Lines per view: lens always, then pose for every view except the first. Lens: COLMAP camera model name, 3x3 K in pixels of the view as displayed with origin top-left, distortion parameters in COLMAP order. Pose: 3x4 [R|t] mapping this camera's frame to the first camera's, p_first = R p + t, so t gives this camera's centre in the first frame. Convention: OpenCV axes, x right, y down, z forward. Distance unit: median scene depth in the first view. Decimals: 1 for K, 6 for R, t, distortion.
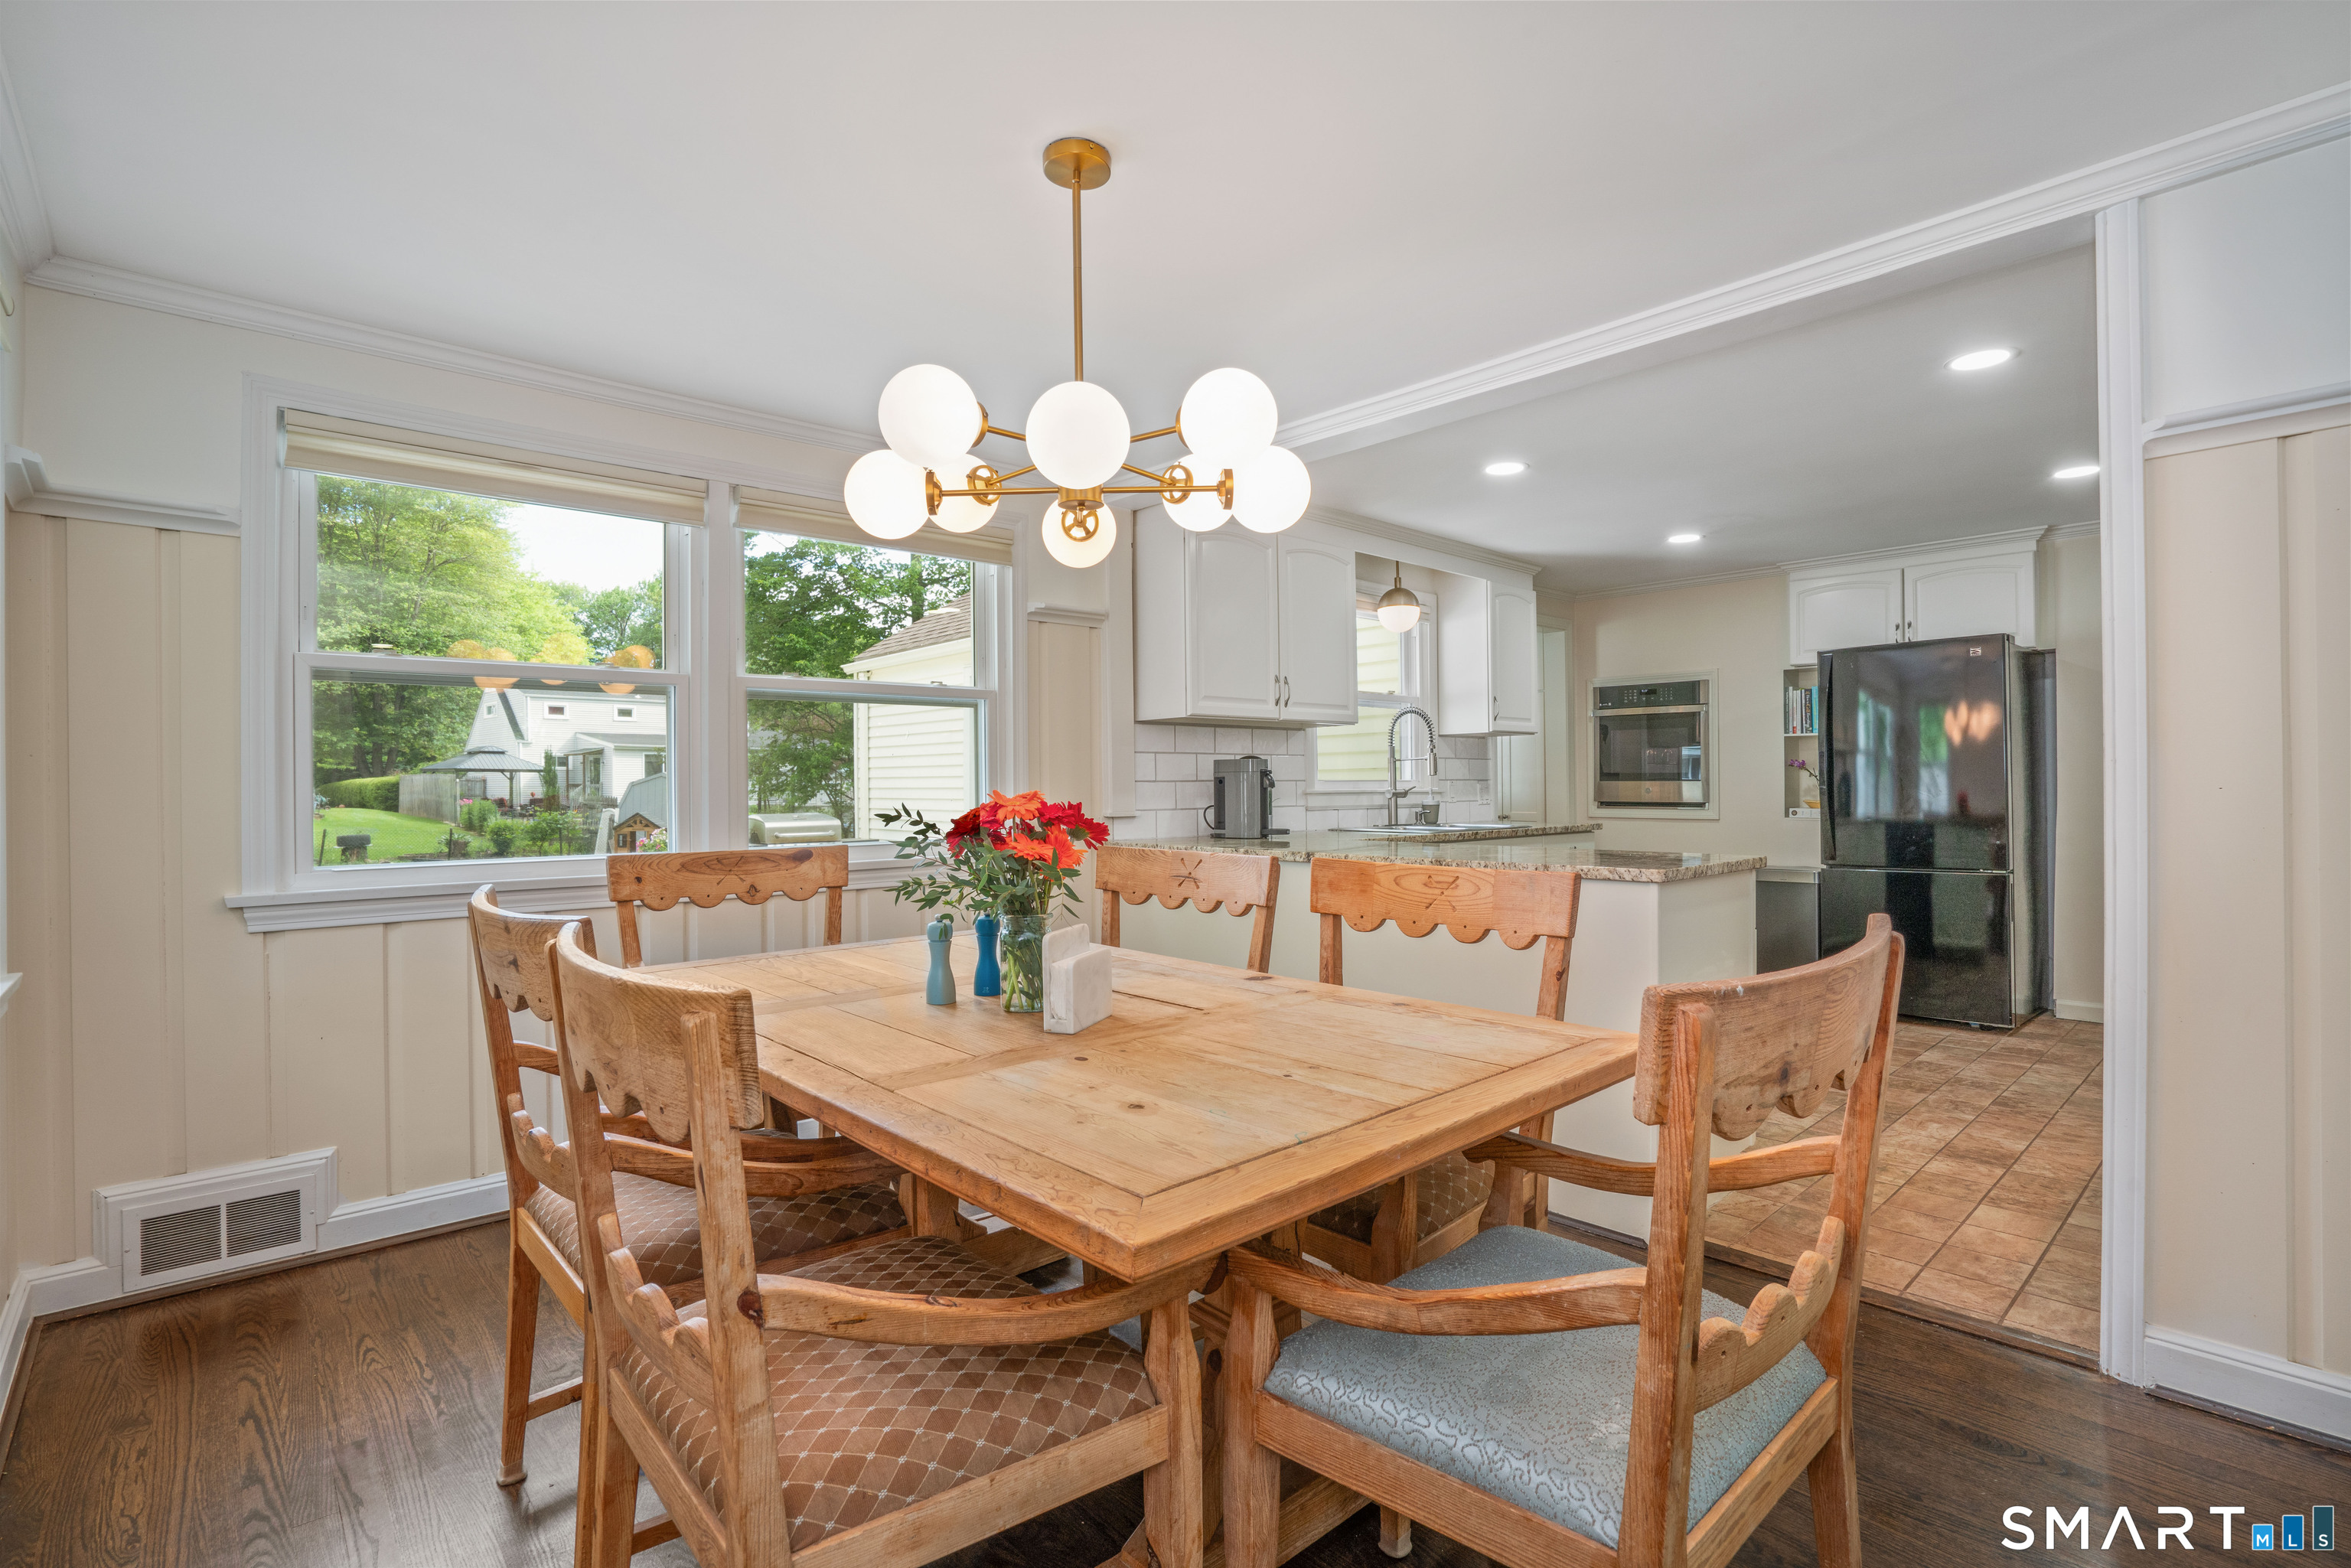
lens RADIAL K [[1104.5, 0, 1179.0], [0, 1104.5, 783.4], [0, 0, 1]] dist [-0.019579, 0.000671]
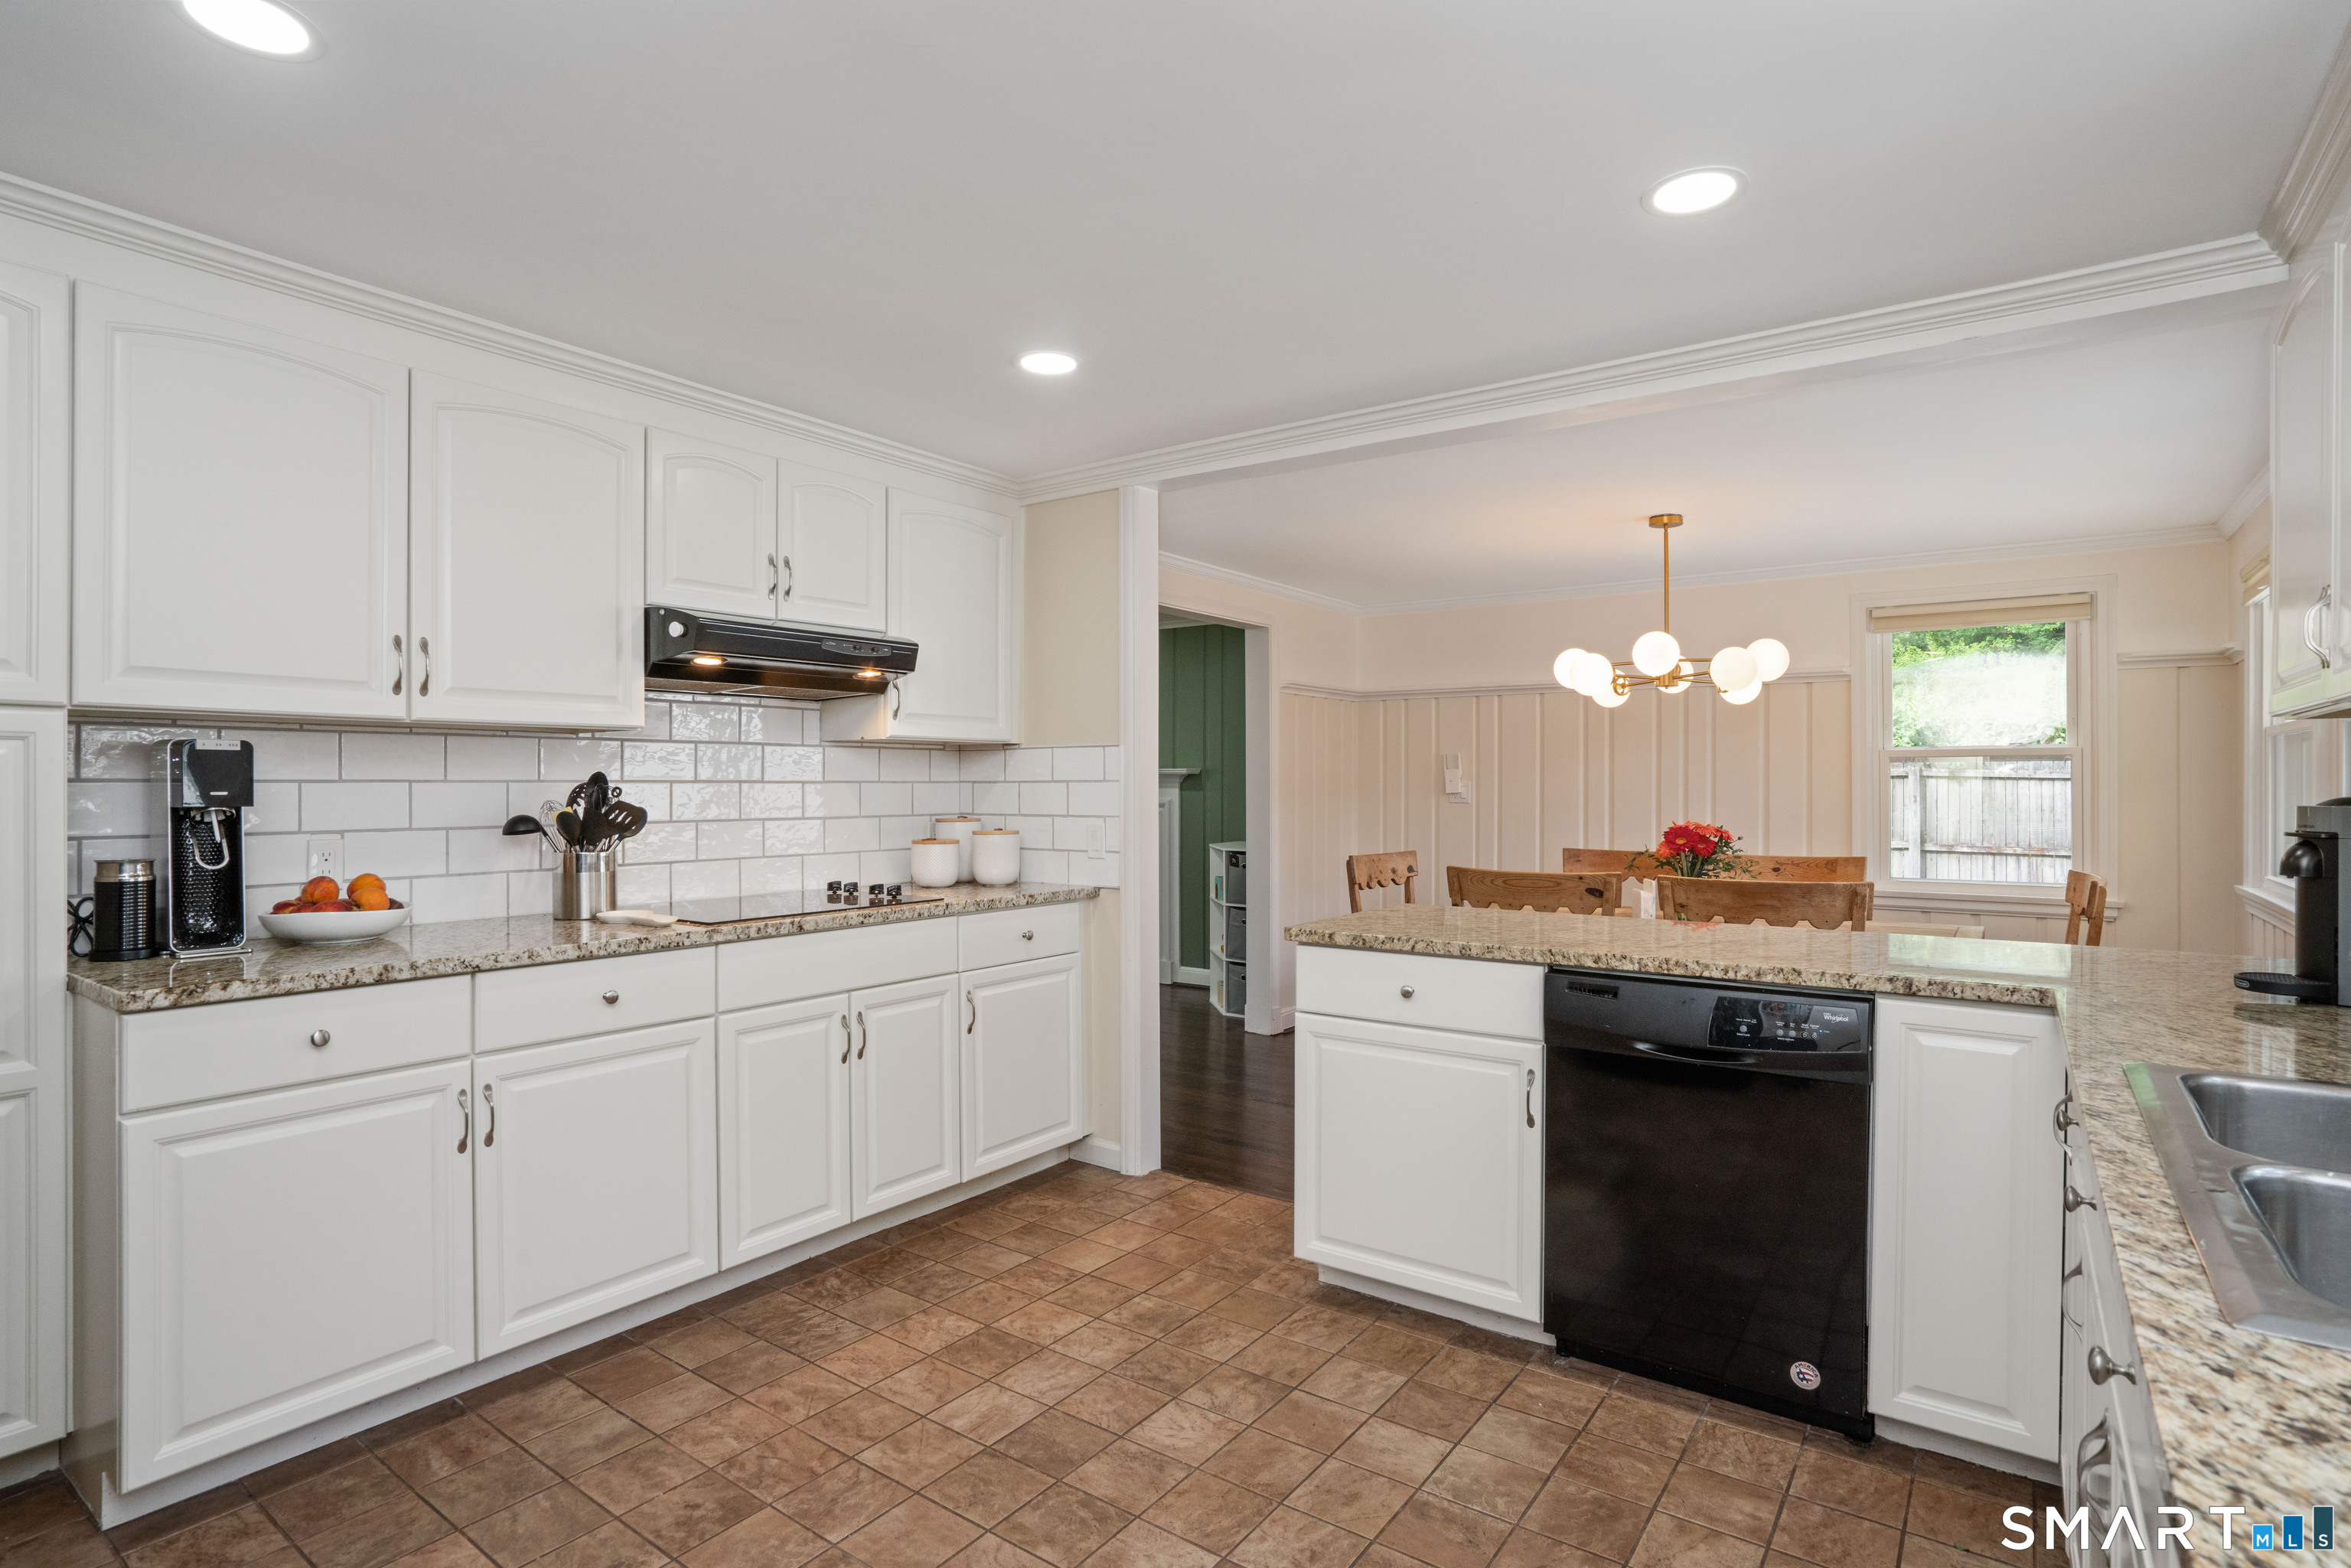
lens RADIAL K [[1179.2, 0, 1183.2], [0, 1179.2, 791.9], [0, 0, 1]] dist [-0.000956, -0.000182]
pose [[-0.977626, 0.009409, -0.210139, 0.469879], [0.008086, 0.999942, 0.007154, -0.022992], [0.210194, 0.005295, -0.977645, 1.099314]]
